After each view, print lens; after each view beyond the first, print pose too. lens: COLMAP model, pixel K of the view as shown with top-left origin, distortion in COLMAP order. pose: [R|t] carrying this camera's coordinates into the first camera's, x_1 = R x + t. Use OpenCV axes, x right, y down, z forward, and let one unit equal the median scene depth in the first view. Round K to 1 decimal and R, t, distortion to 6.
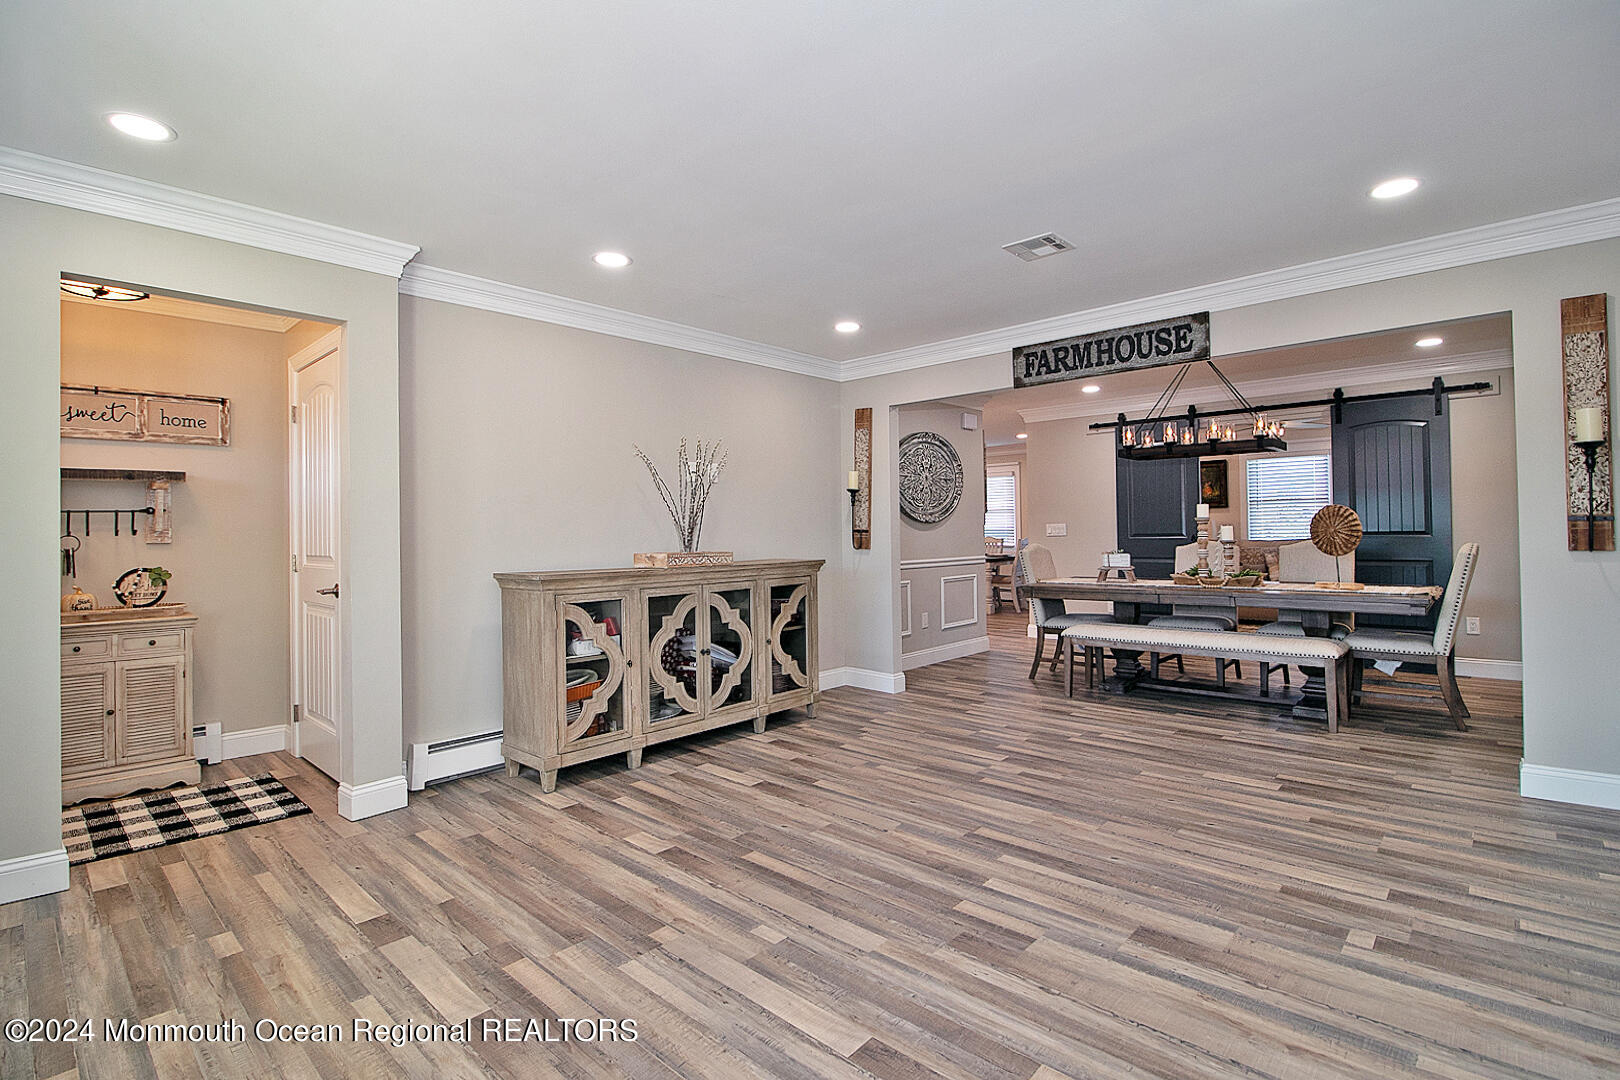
lens RADIAL K [[747.7, 0, 783.8], [0, 747.7, 529.4], [0, 0, 1]] dist [-0.008121, -0.003405]
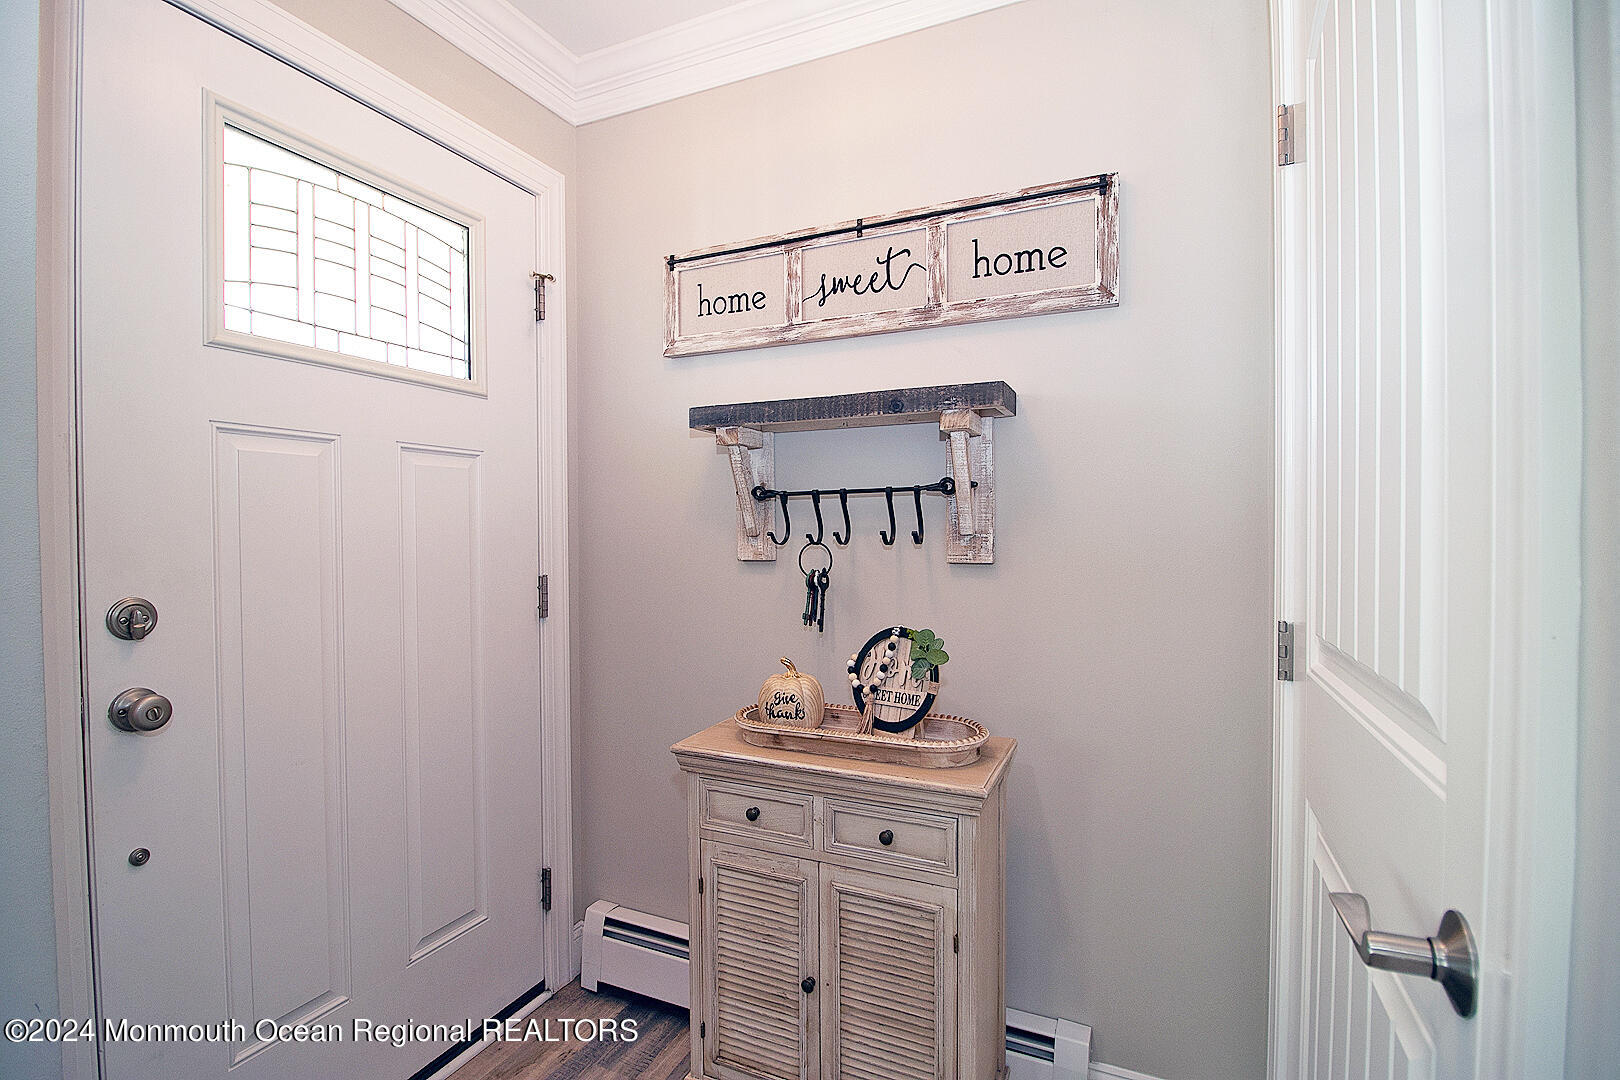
lens RADIAL K [[747.7, 0, 809.3], [0, 747.7, 532.4], [0, 0, 1]] dist [-0.008121, -0.003405]
pose [[0.327093, 0.017155, -0.944837, -0.496226], [0.001604, 0.999824, 0.018708, -0.007083], [0.944991, -0.007635, 0.327007, 0.815513]]
